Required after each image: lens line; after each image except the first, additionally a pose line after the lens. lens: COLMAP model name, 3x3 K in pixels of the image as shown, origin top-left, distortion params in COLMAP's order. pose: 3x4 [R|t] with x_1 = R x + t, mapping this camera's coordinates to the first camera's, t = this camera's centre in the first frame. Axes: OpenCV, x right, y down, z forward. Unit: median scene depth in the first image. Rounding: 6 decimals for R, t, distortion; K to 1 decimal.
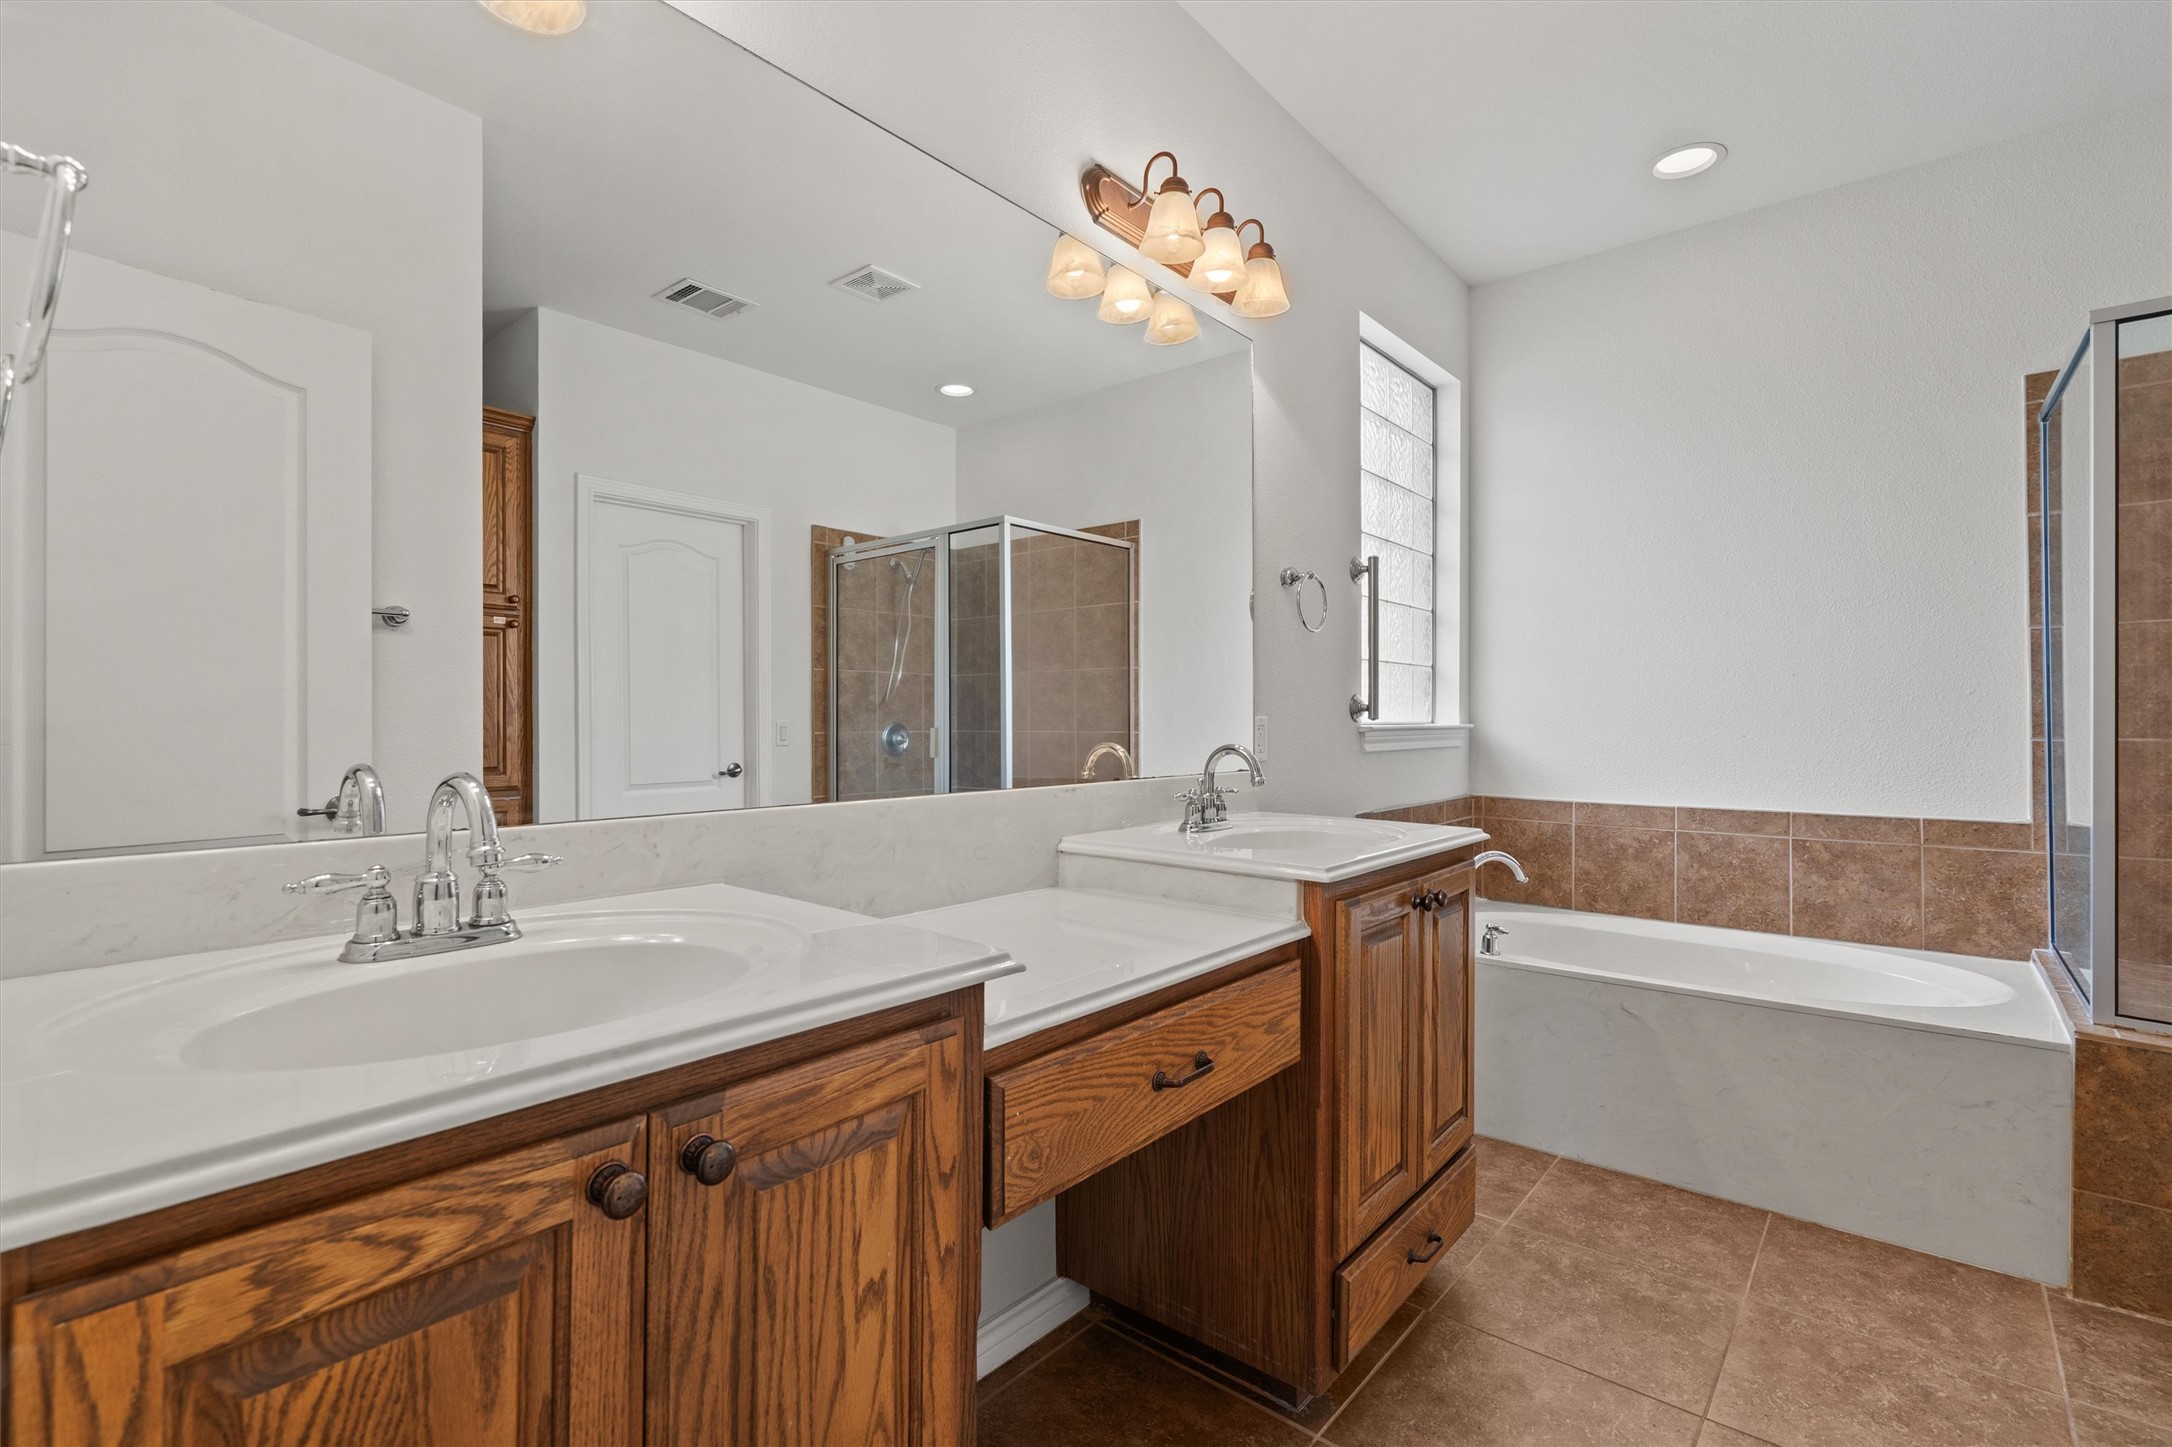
lens RADIAL K [[978.5, 0, 1088.3], [0, 978.5, 709.3], [0, 0, 1]] dist [-0.001705, 0.000716]
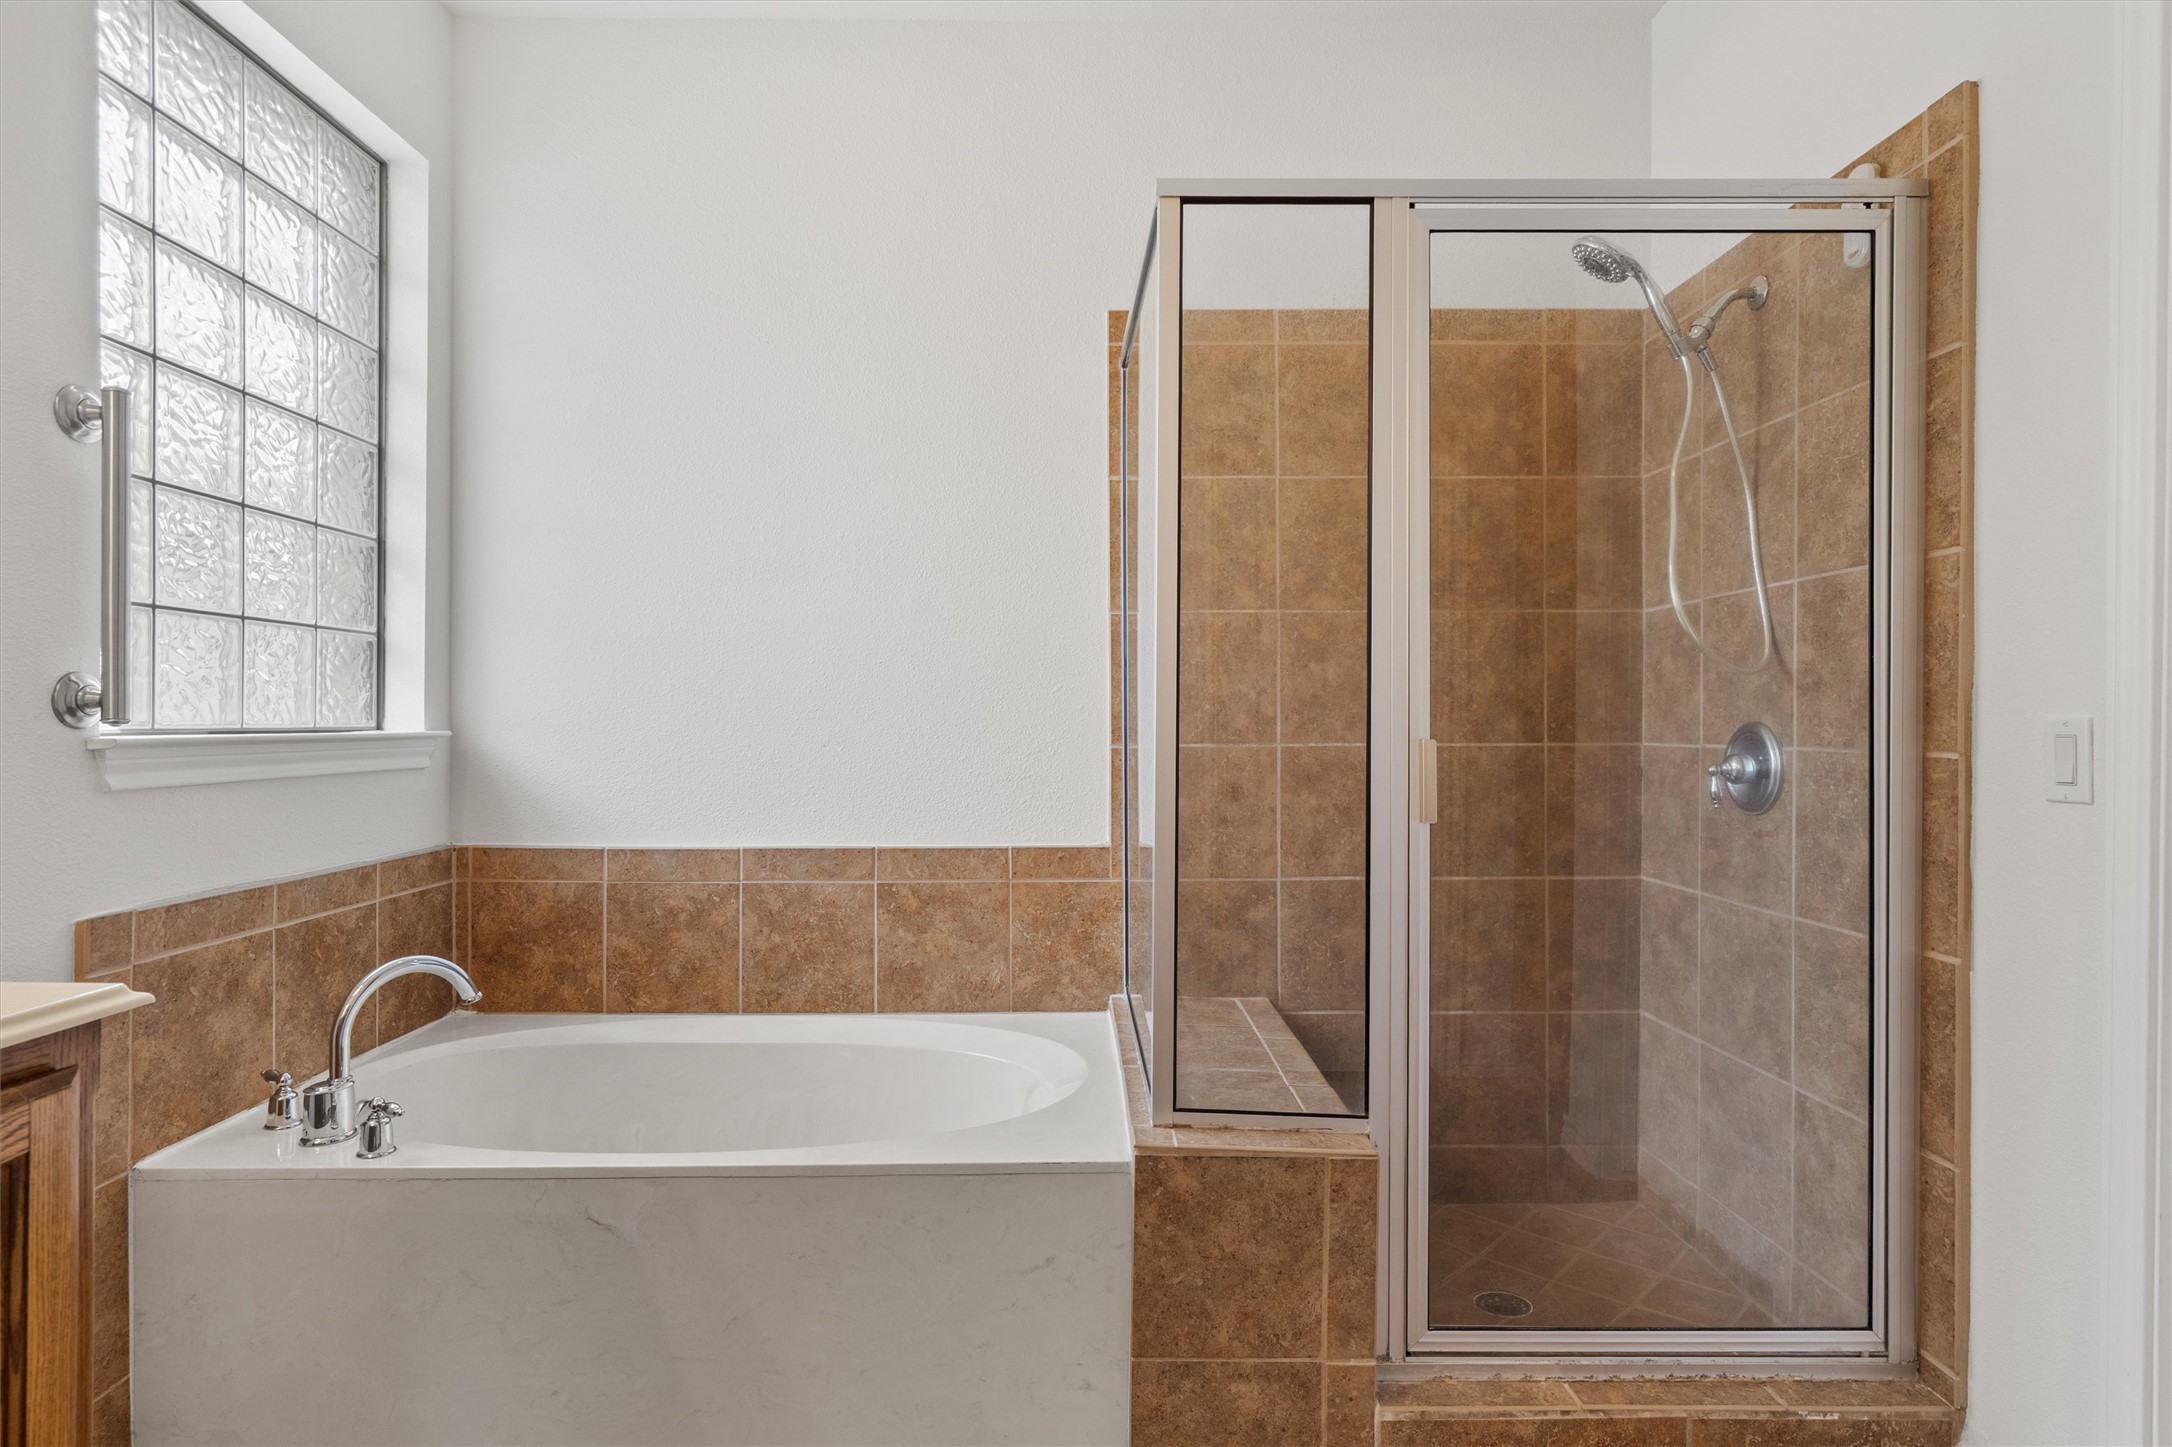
lens RADIAL K [[978.5, 0, 1081.3], [0, 978.5, 723.6], [0, 0, 1]] dist [-0.001705, 0.000716]
pose [[0.765618, -0.003011, 0.643288, 0.370976], [-0.005595, 0.999920, 0.011338, 0.001865], [-0.643271, -0.012280, 0.765540, 0.341728]]
